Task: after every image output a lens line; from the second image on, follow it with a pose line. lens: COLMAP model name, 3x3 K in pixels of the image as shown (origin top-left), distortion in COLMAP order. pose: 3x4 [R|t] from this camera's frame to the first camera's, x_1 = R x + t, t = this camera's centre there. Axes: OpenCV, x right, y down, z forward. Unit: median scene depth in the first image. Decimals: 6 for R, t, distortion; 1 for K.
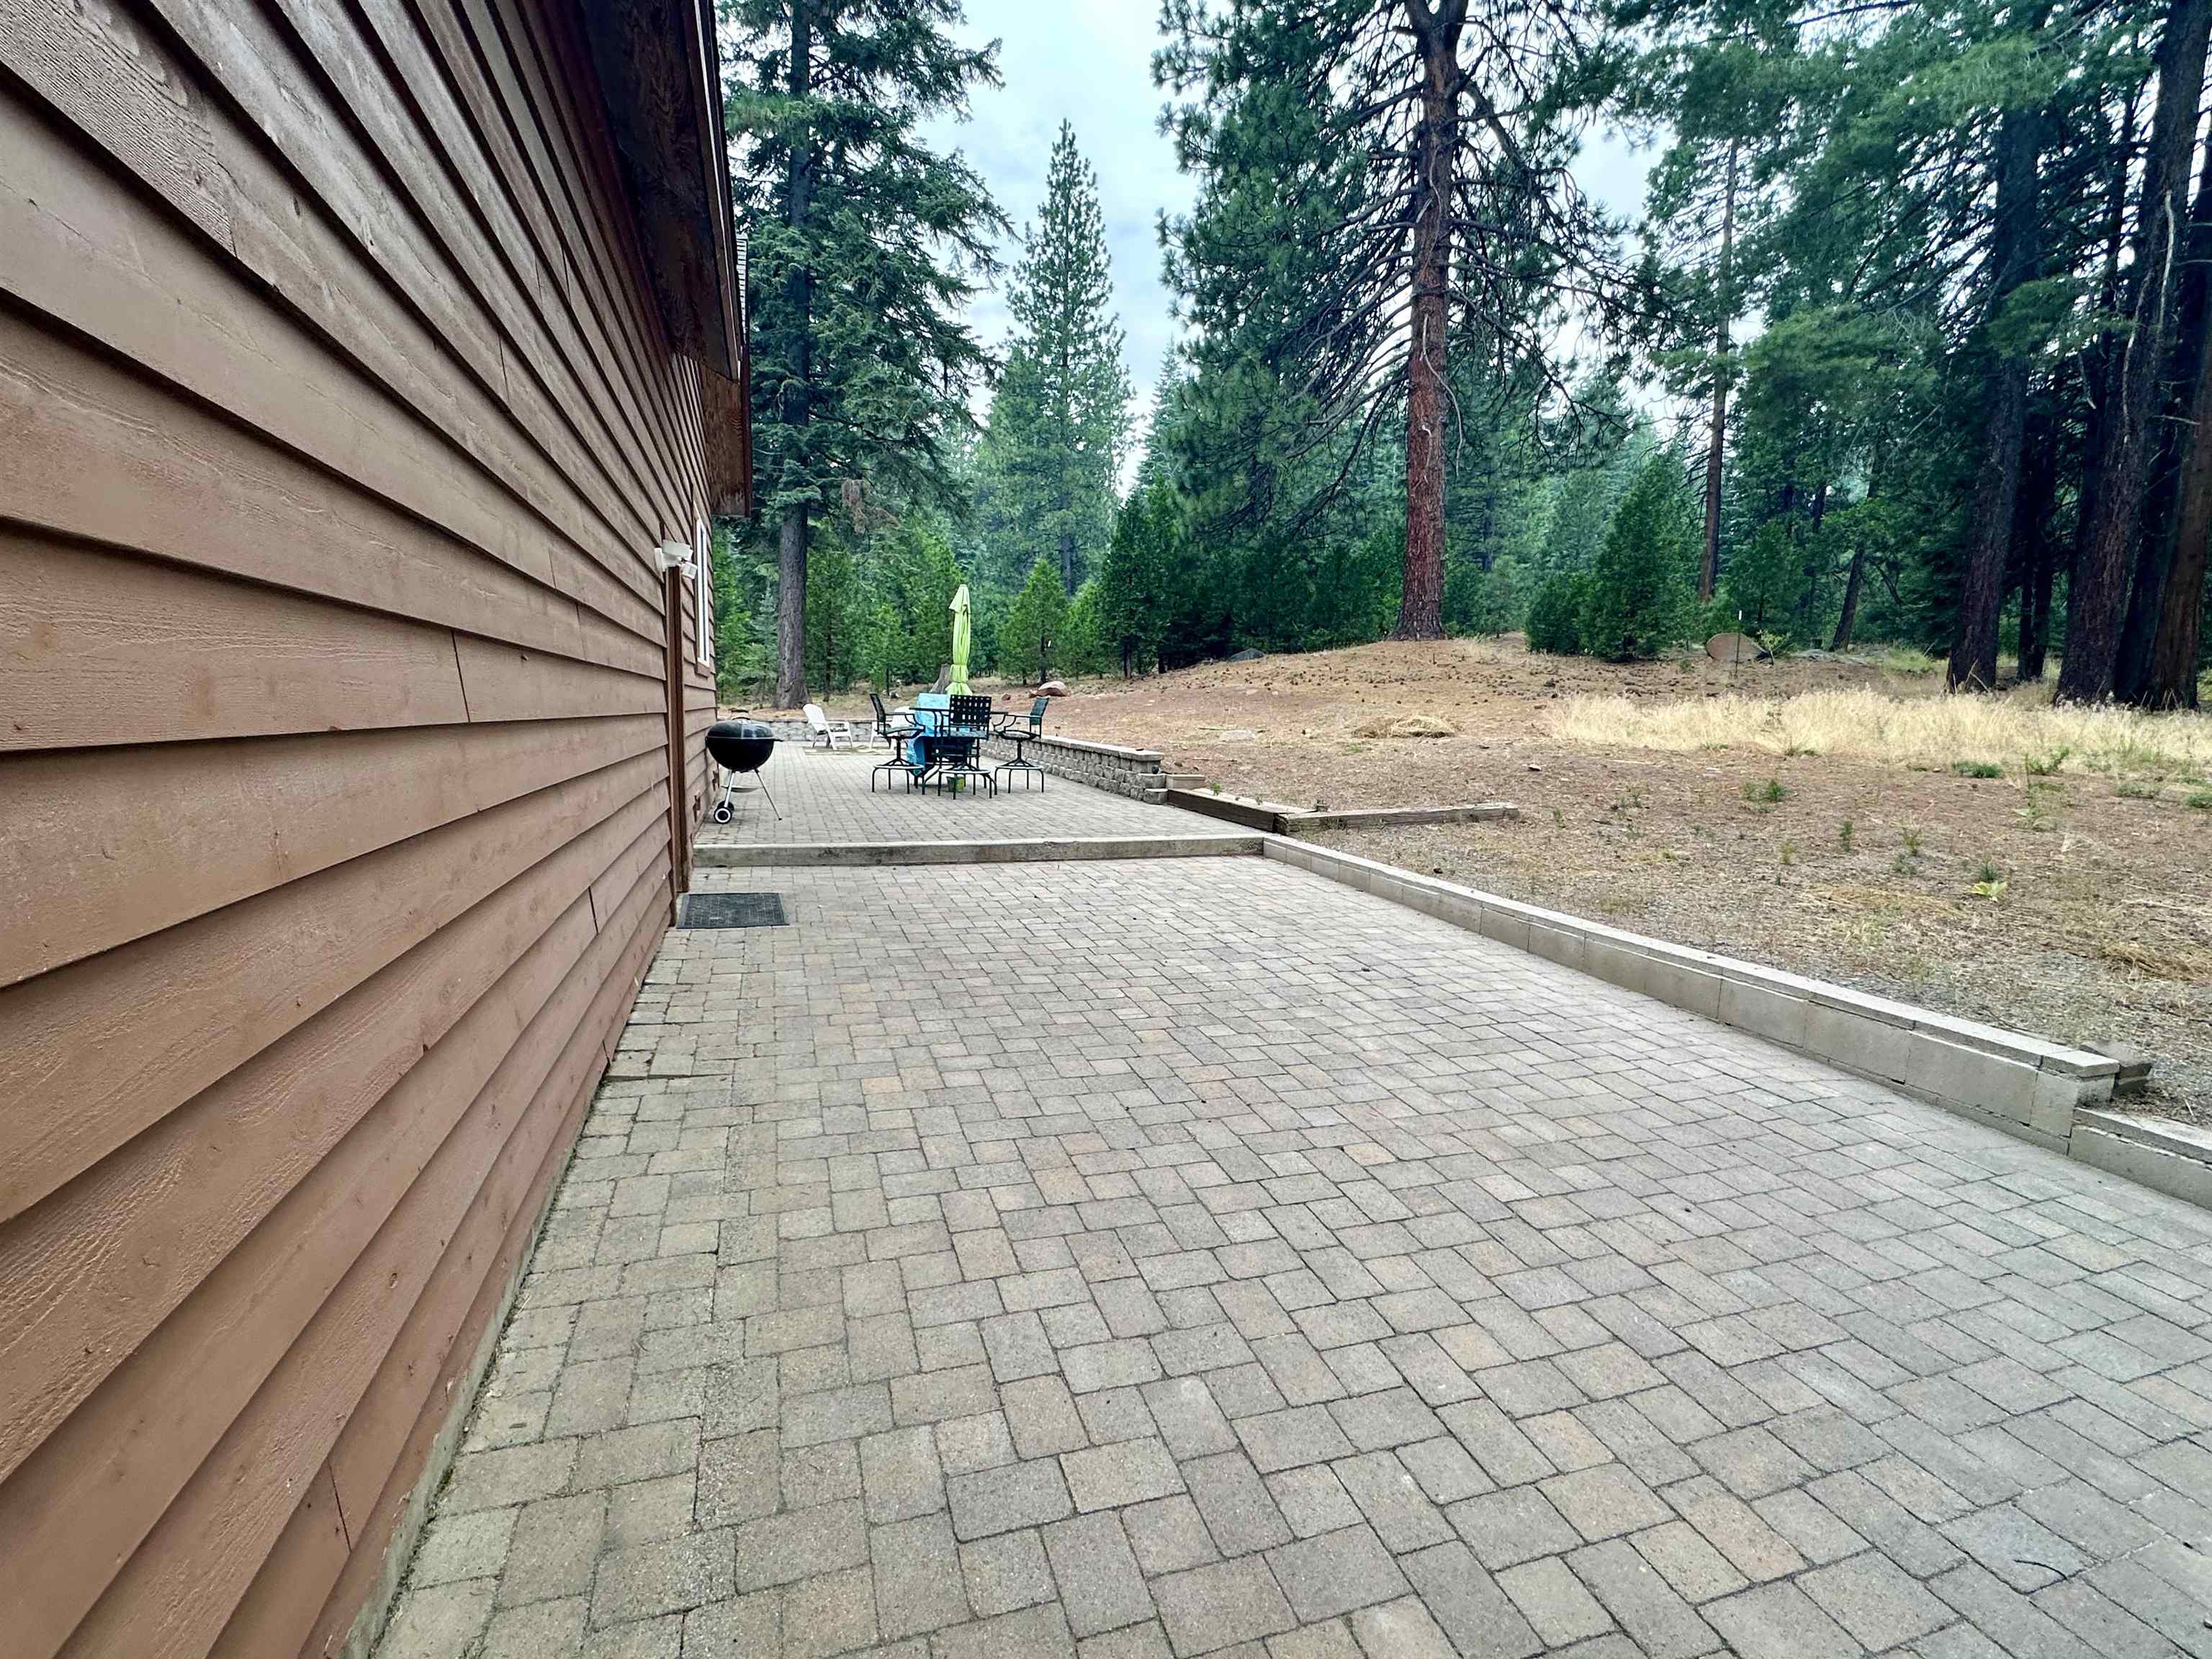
lens RADIAL K [[981.0, 0, 1099.1], [0, 981.0, 825.5], [0, 0, 1]] dist [-0.003194, 0.000832]
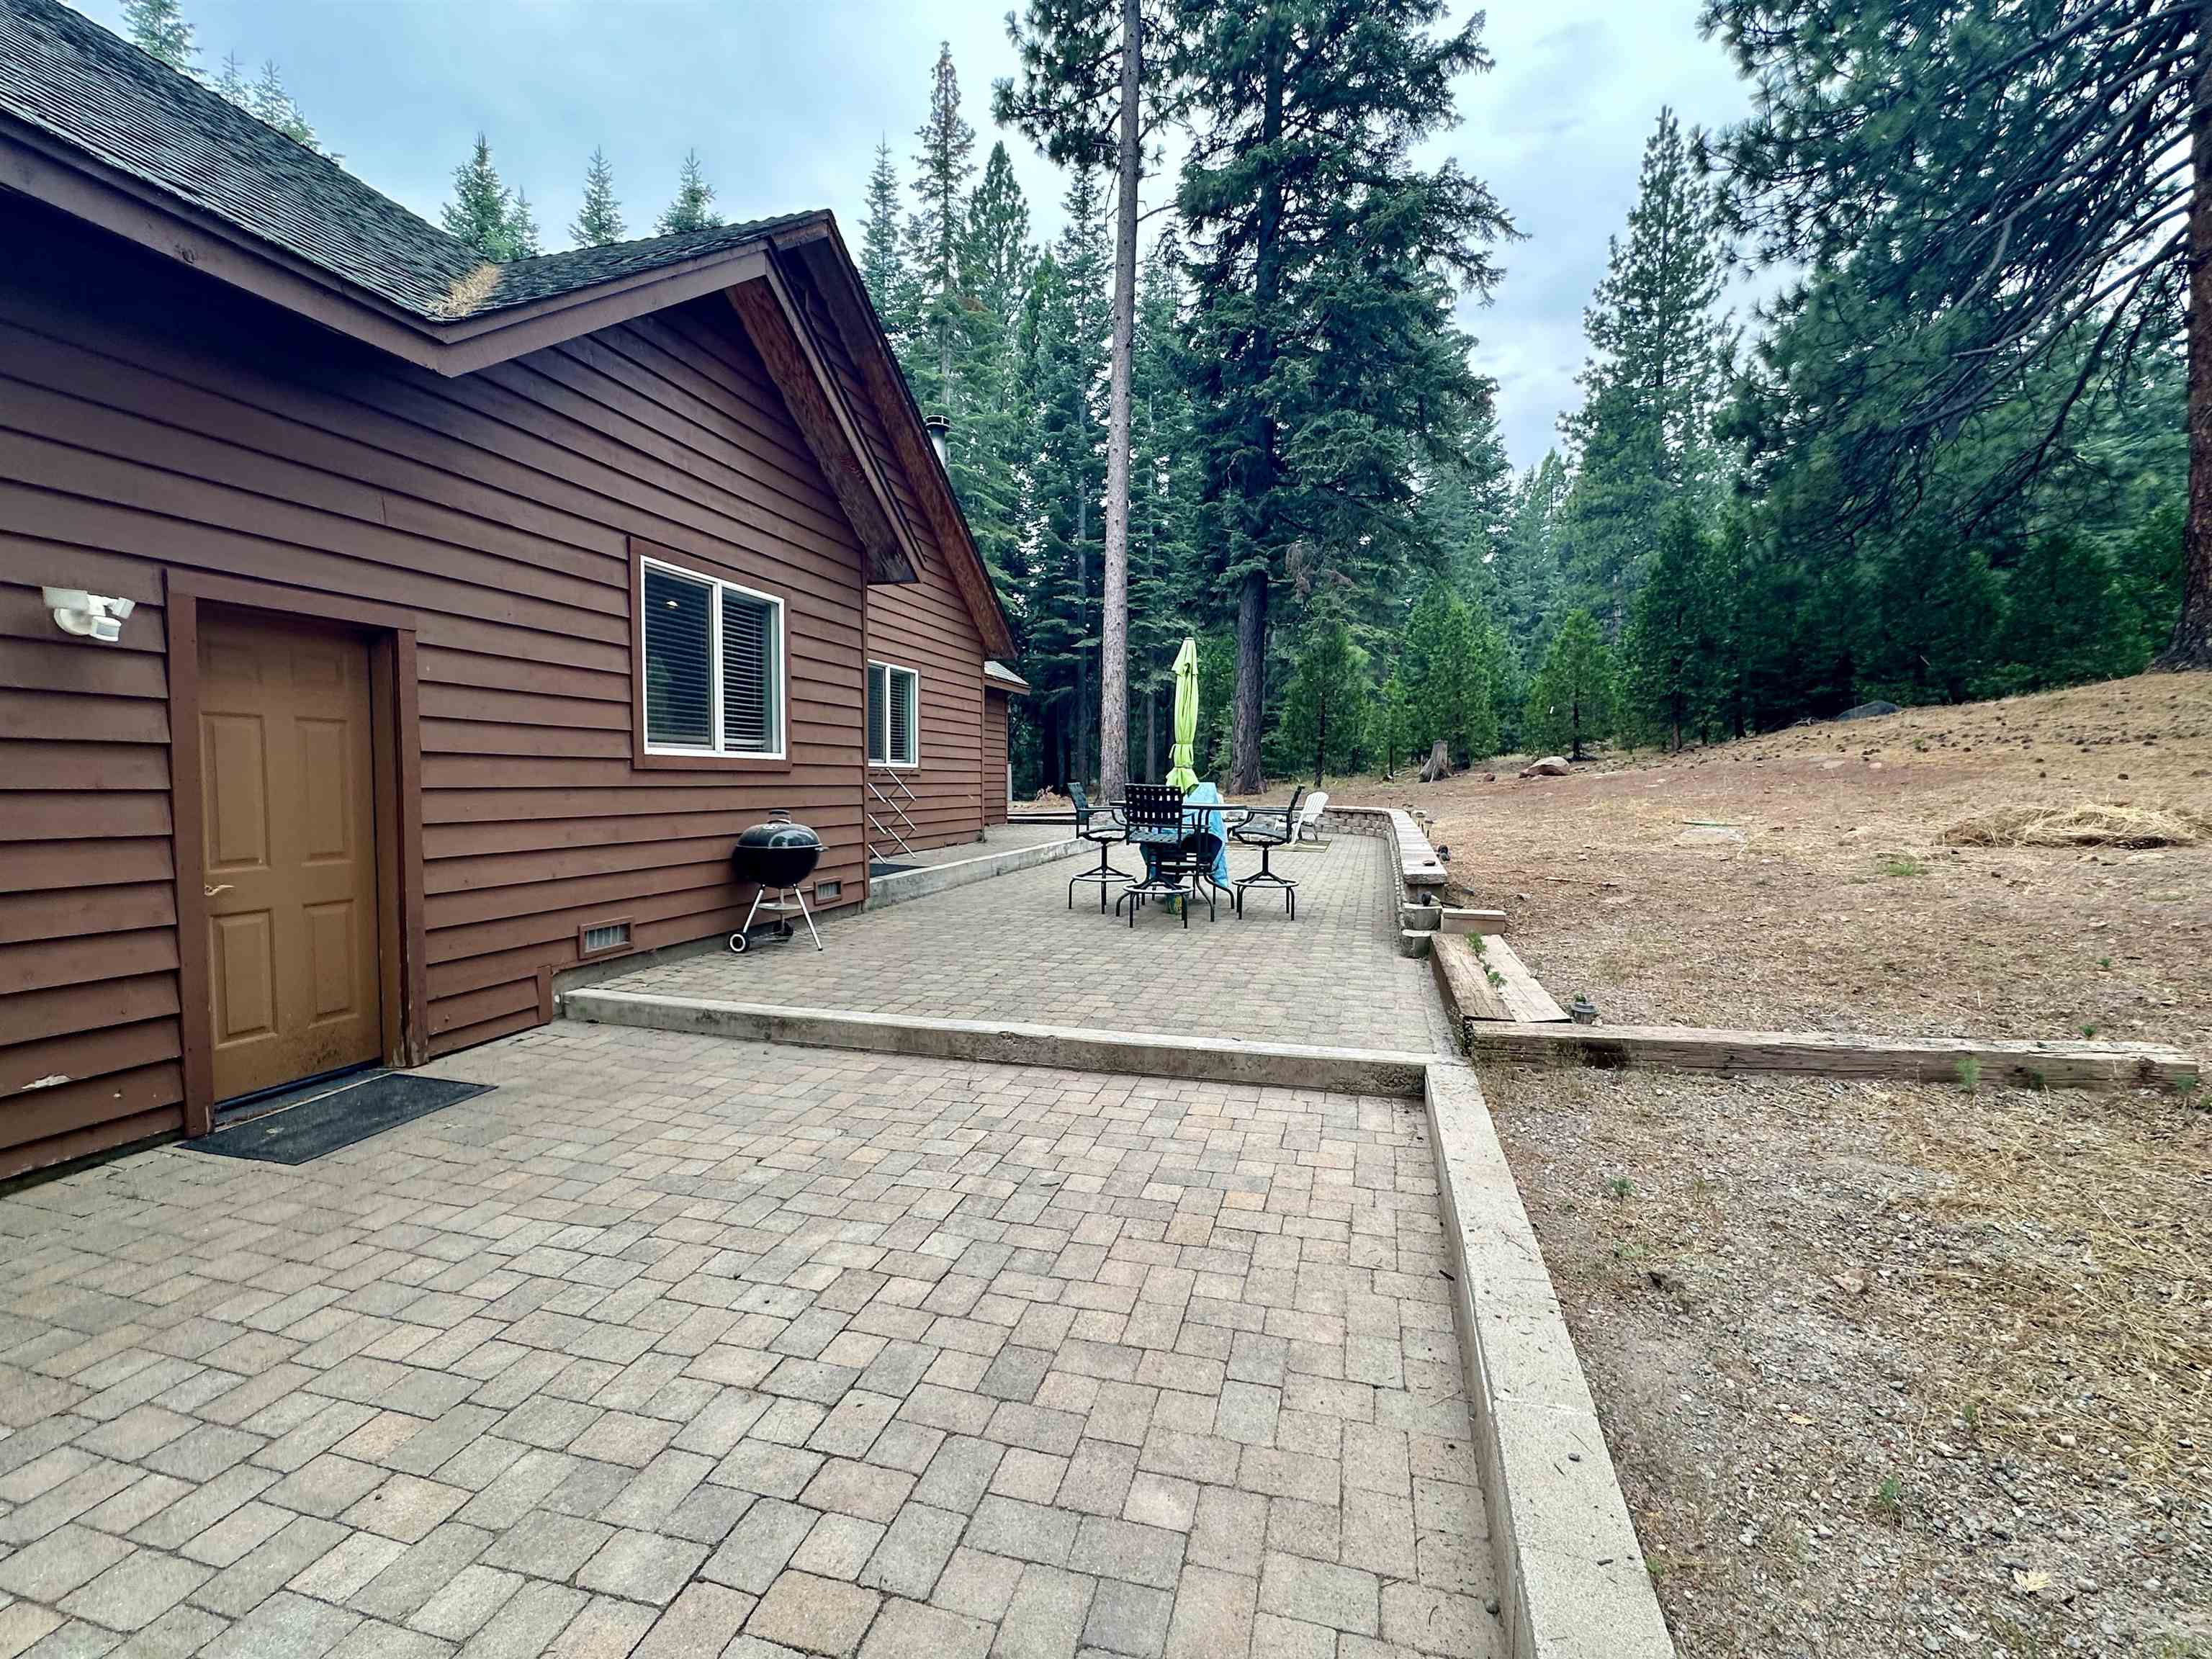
lens RADIAL K [[981.0, 0, 1103.9], [0, 981.0, 832.7], [0, 0, 1]] dist [-0.003194, 0.000832]
pose [[0.832530, 0.012723, -0.553834, 0.092917], [-0.053250, 0.996945, -0.057144, -0.021002], [0.551415, 0.077066, 0.830664, 0.145432]]
